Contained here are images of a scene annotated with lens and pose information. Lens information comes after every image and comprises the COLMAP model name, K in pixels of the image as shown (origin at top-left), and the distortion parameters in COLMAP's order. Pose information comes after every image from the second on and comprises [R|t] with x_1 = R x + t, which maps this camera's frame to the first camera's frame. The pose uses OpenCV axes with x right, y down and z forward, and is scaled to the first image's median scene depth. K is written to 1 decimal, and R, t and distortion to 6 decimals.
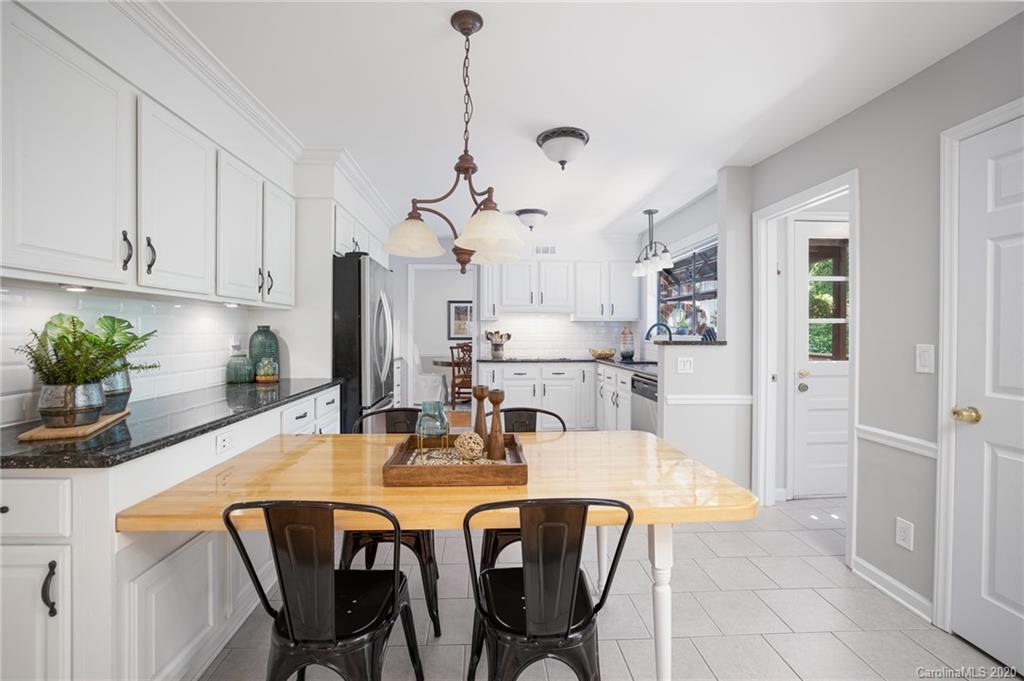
lens RADIAL K [[440.8, 0, 512.0], [0, 440.8, 336.5], [0, 0, 1]] dist [-0.018876, 0.002233]
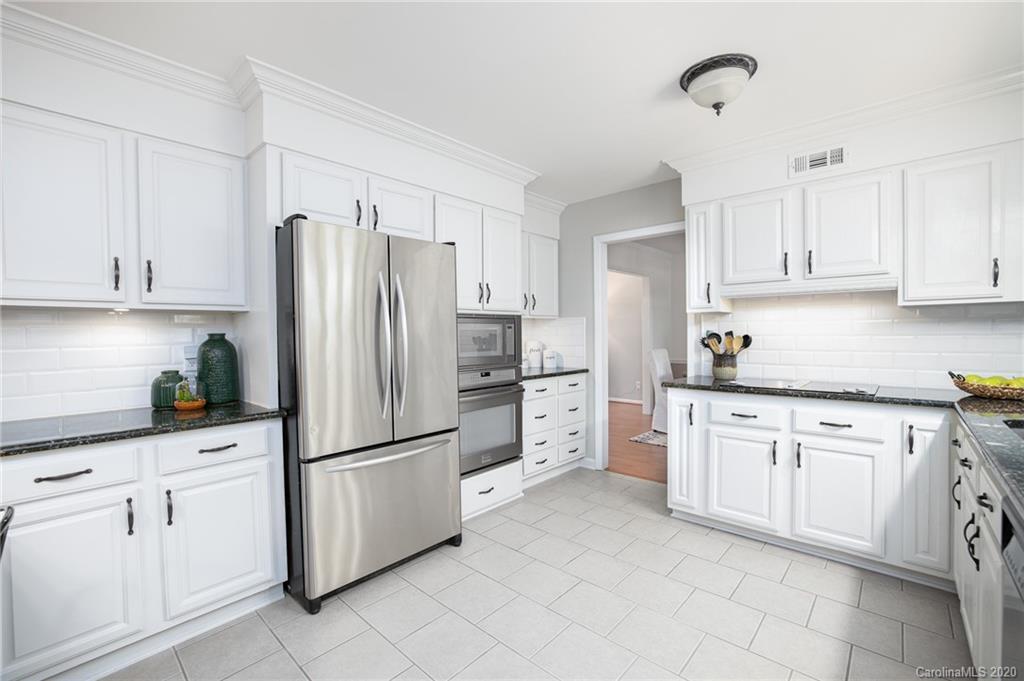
lens RADIAL K [[440.8, 0, 515.3], [0, 440.8, 340.3], [0, 0, 1]] dist [-0.018876, 0.002233]
pose [[0.701369, 0.001416, -0.712797, 0.177289], [0.007334, 0.999931, 0.009203, -0.007946], [0.712761, -0.011683, 0.701310, 0.420533]]
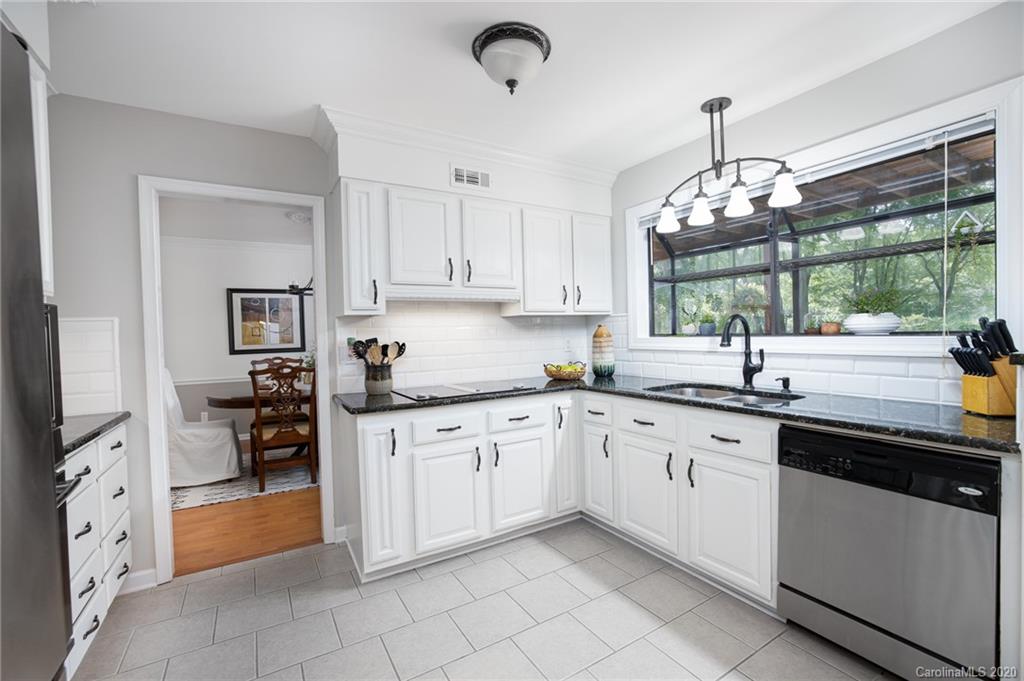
lens RADIAL K [[440.8, 0, 513.9], [0, 440.8, 342.2], [0, 0, 1]] dist [-0.018876, 0.002233]
pose [[0.892992, -0.037519, 0.448506, -0.114679], [0.032327, 0.999292, 0.019230, -0.012479], [-0.448910, -0.002673, 0.893573, 0.504996]]
